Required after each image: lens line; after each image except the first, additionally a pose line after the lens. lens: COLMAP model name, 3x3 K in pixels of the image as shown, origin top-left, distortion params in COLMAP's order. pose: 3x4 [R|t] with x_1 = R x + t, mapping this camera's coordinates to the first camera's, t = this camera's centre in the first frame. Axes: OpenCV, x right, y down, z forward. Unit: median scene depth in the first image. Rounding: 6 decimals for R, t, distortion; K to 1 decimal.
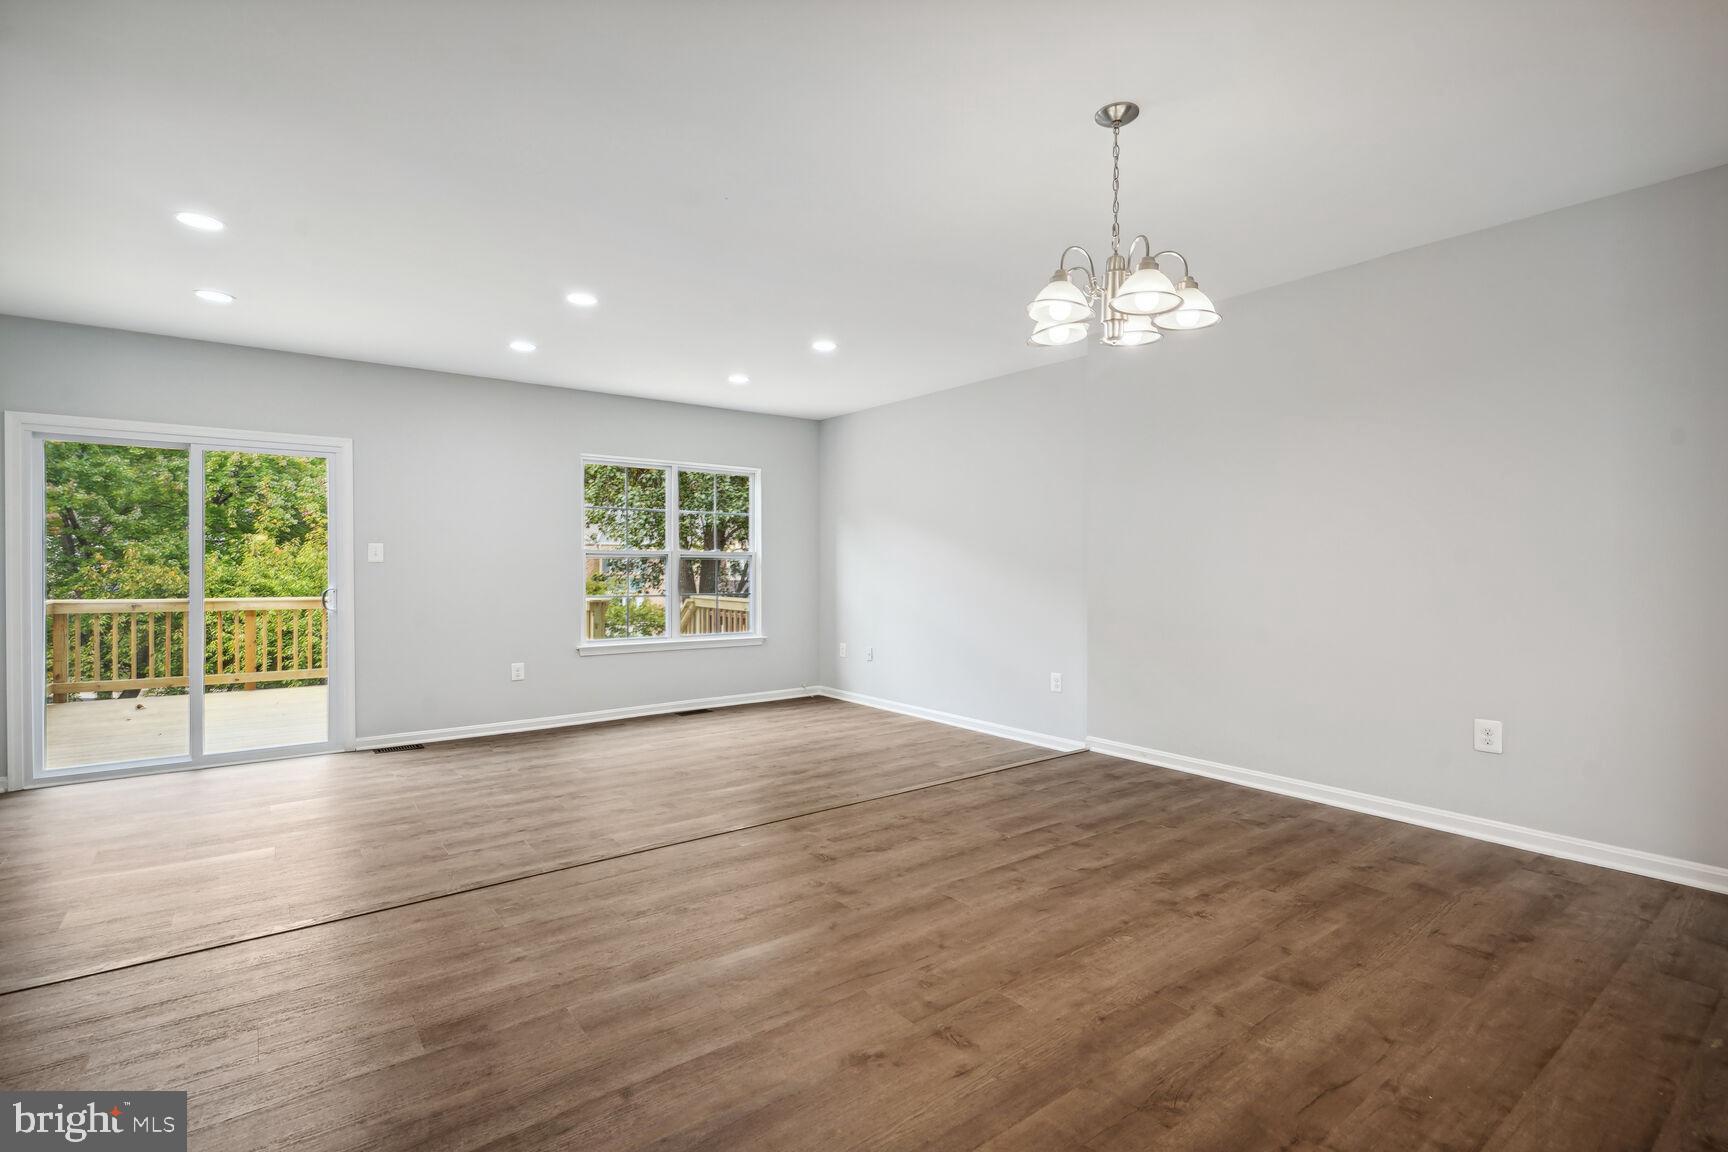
lens RADIAL K [[810.6, 0, 859.6], [0, 810.6, 582.1], [0, 0, 1]] dist [-0.002279, -0.000794]
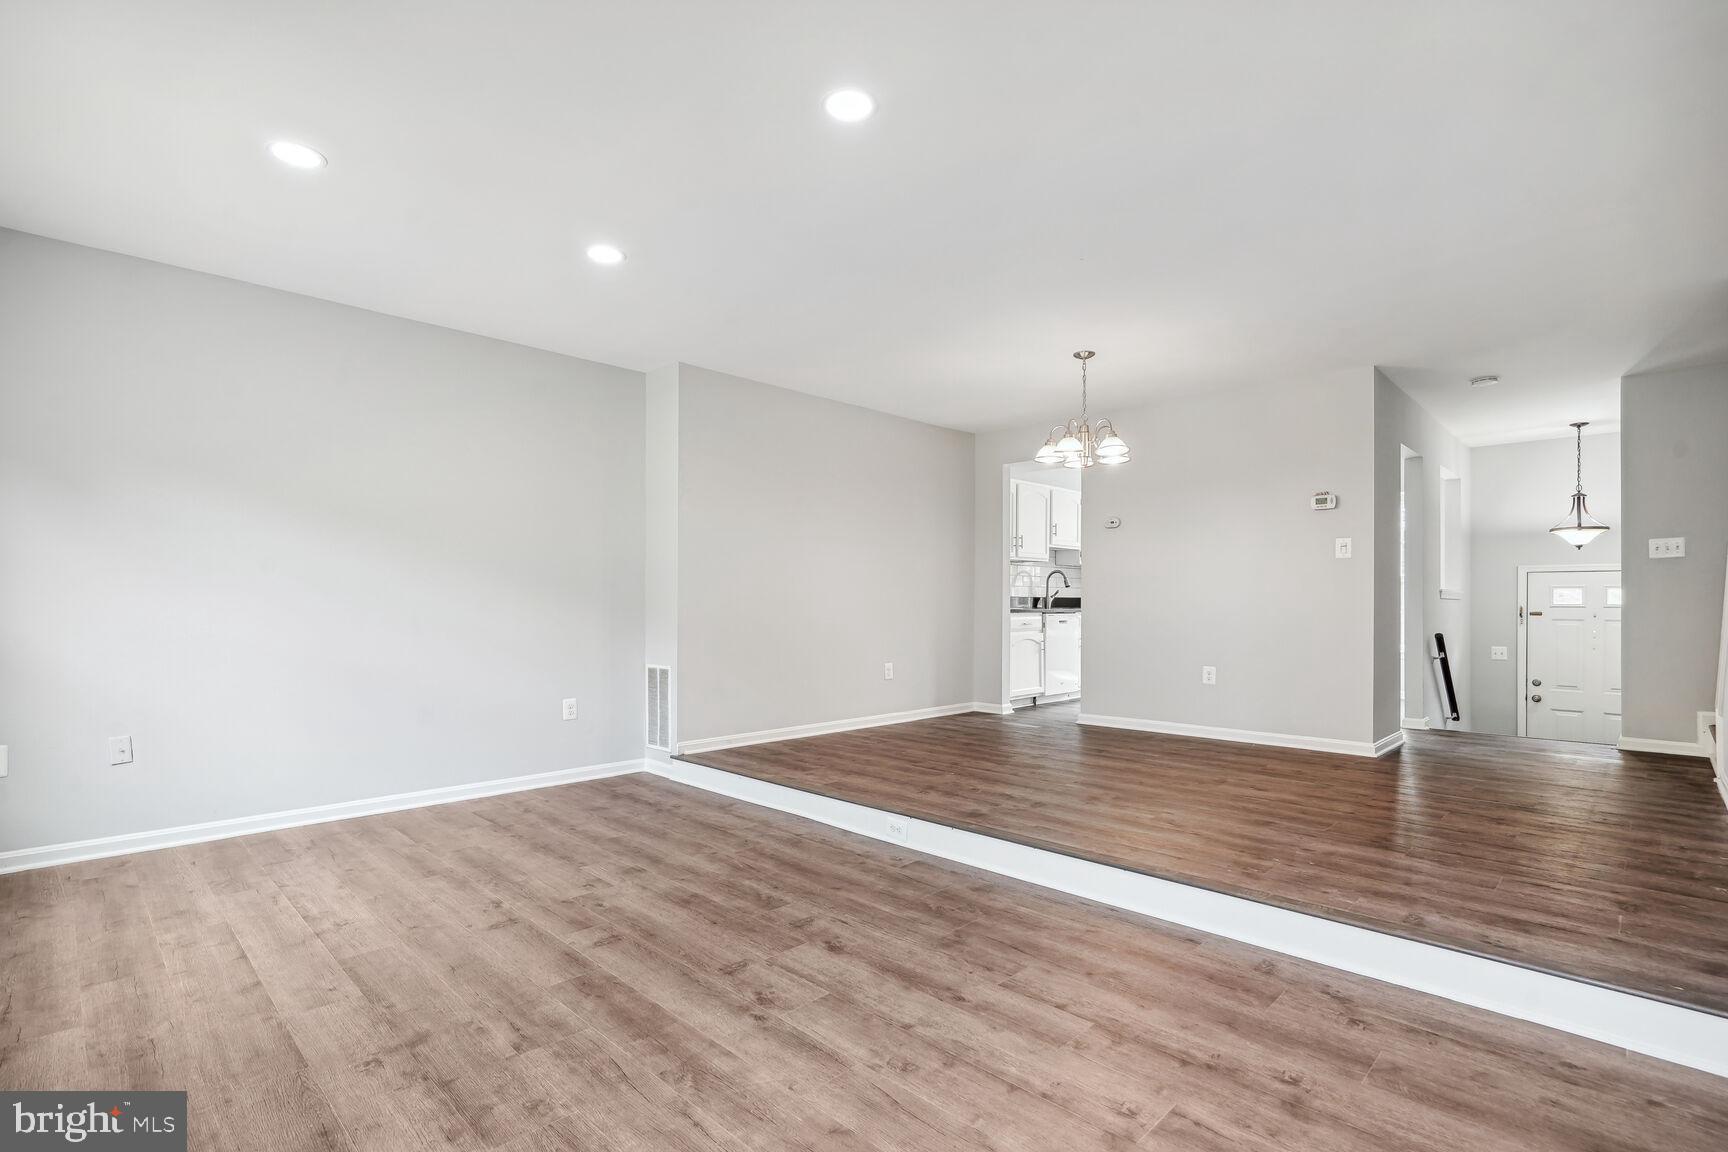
lens RADIAL K [[817.0, 0, 870.3], [0, 817.0, 607.1], [0, 0, 1]] dist [-0.005035, -0.000752]
pose [[-0.154742, -0.005407, 0.987940, -1.065108], [0.020642, 0.999749, 0.008704, 0.015745], [-0.987739, 0.021740, -0.154591, 1.233026]]
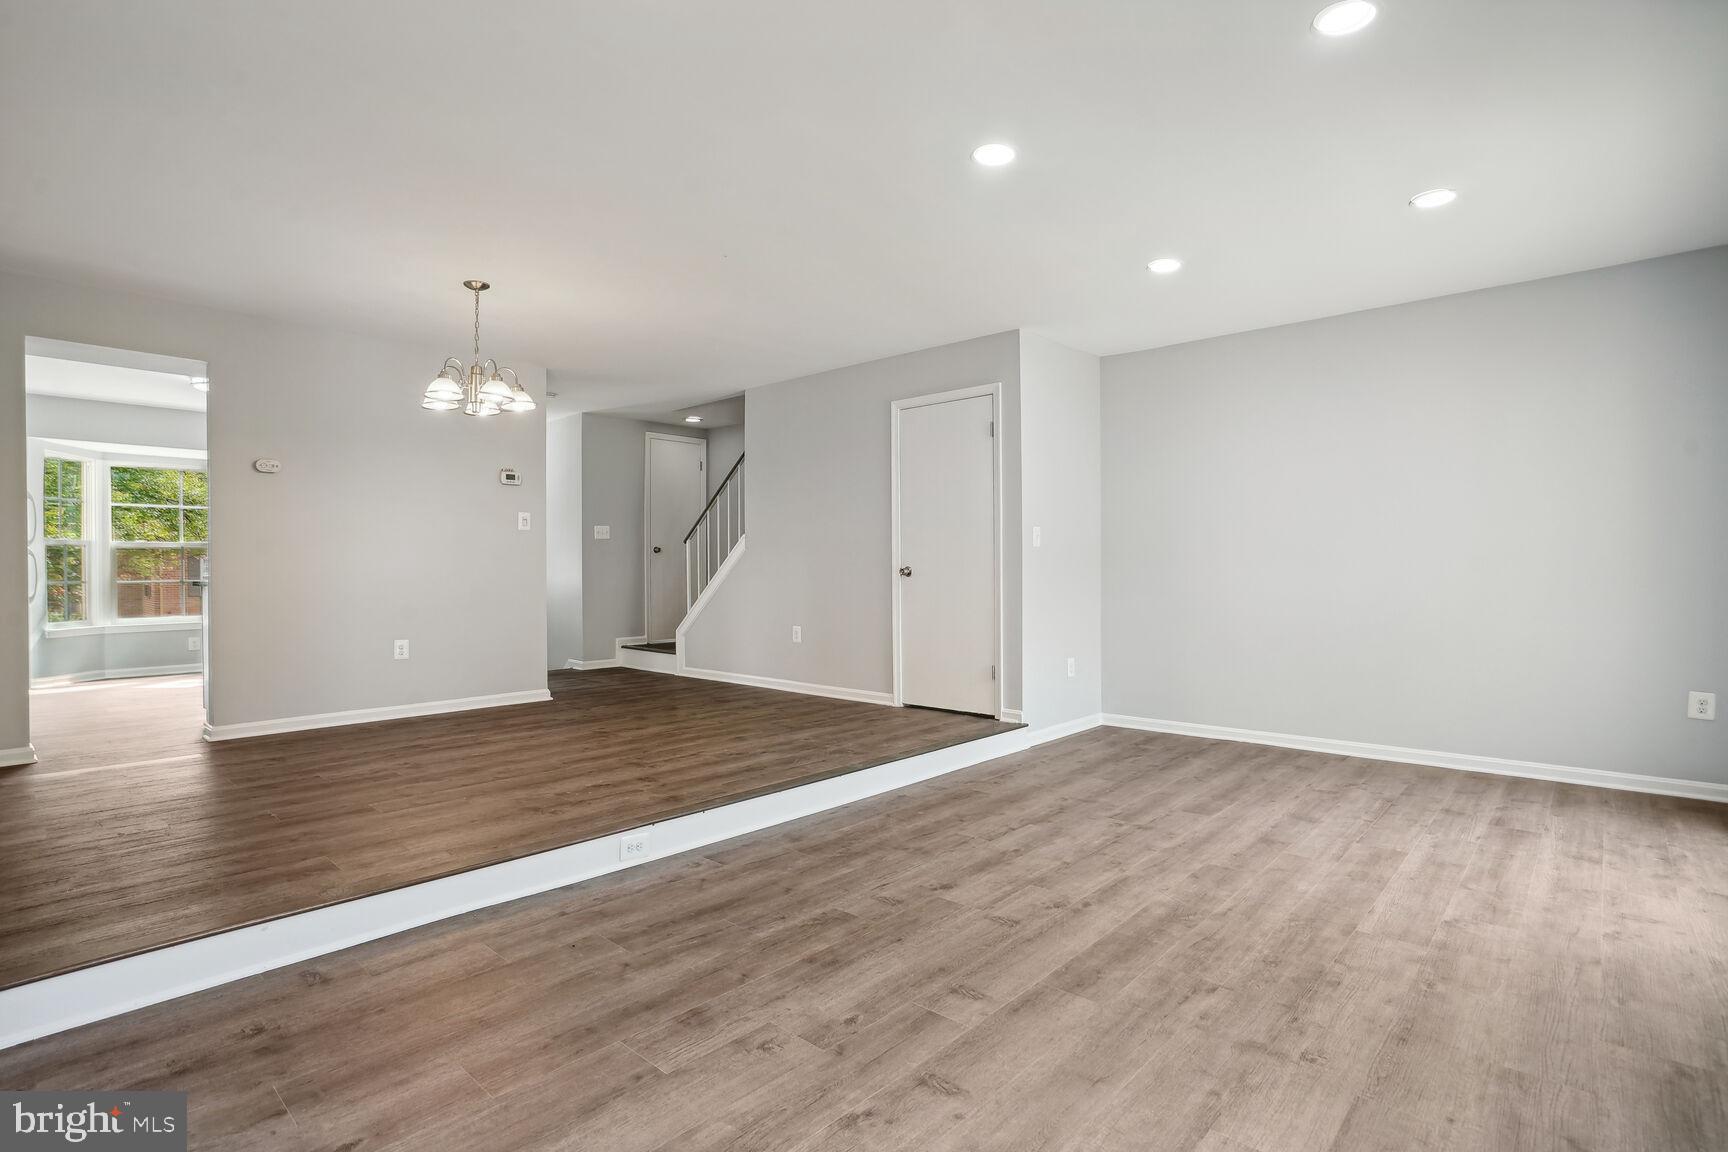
lens RADIAL K [[825.1, 0, 853.8], [0, 825.1, 588.3], [0, 0, 1]] dist [-0.058747, 0.026743]
pose [[-0.984229, 0.005038, -0.176825, -0.112120], [-0.002770, 0.999033, 0.043880, 0.000900], [0.176875, 0.043678, -0.983264, 1.915348]]
